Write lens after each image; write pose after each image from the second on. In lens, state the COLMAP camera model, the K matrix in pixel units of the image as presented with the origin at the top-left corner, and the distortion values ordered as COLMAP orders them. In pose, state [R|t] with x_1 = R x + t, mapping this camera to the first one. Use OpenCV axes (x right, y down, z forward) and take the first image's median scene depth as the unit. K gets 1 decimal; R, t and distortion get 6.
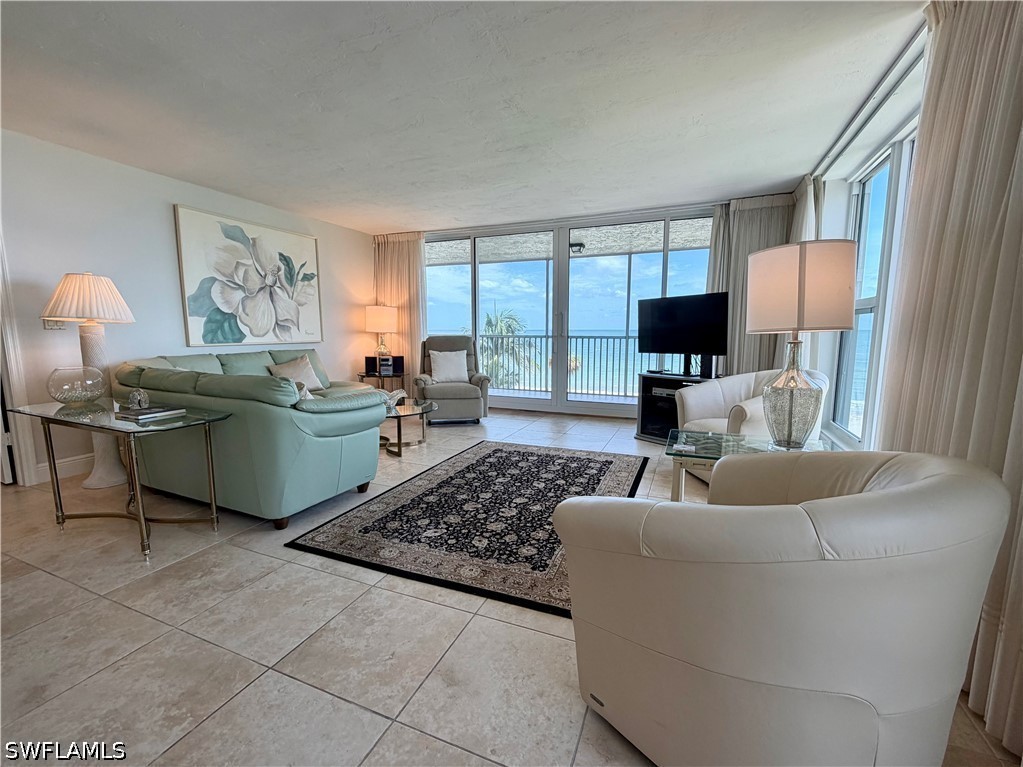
lens RADIAL K [[410.3, 0, 511.2], [0, 410.3, 385.7], [0, 0, 1]] dist [0.000252, 0.000064]
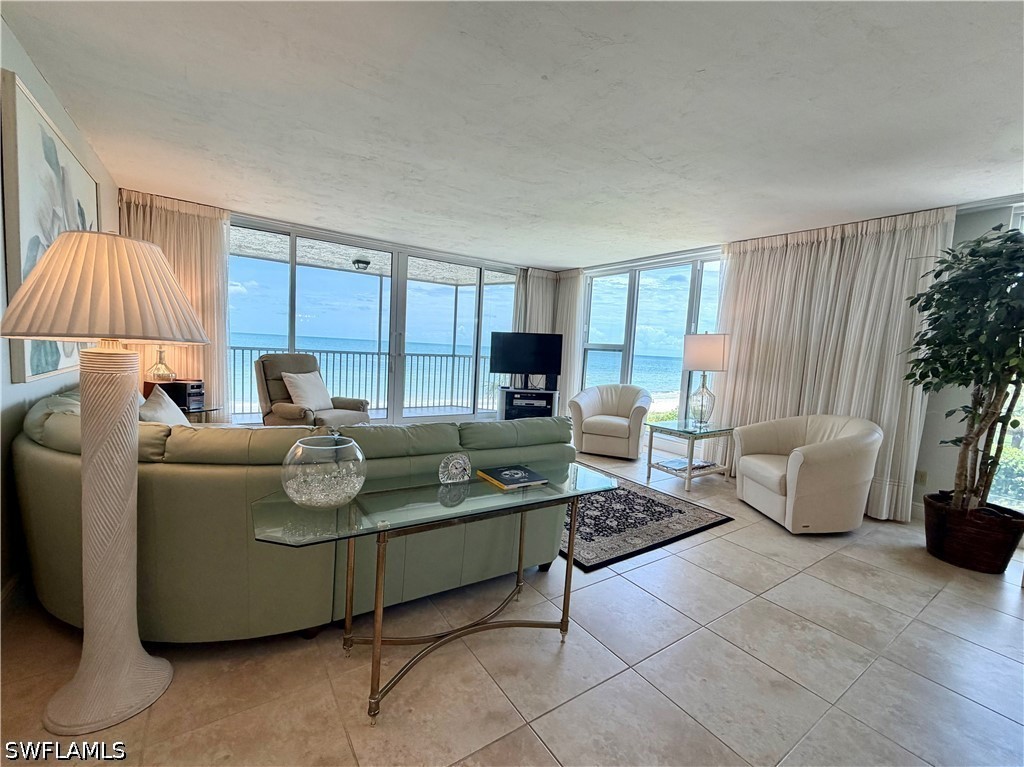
lens RADIAL K [[405.6, 0, 494.7], [0, 405.6, 388.7], [0, 0, 1]] dist [0.000522, -0.000041]
pose [[0.587993, -0.050059, 0.807315, -0.791794], [0.056098, 0.998204, 0.021038, -0.065334], [-0.806918, 0.032918, 0.589745, 0.286715]]
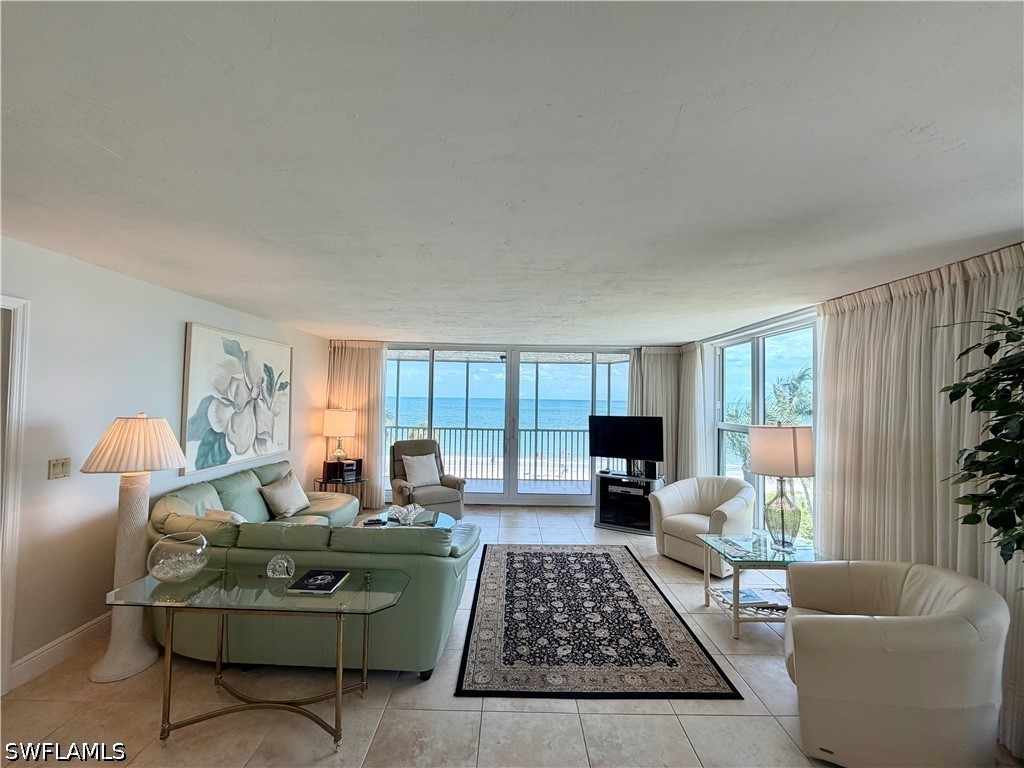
lens RADIAL K [[383.5, 0, 507.9], [0, 383.5, 398.5], [0, 0, 1]] dist [0.000819, 0.000032]
pose [[0.930511, 0.019832, 0.365727, -0.416038], [0.032949, 0.989952, -0.137511, -0.116496], [-0.364779, 0.140006, 0.920508, -0.031145]]
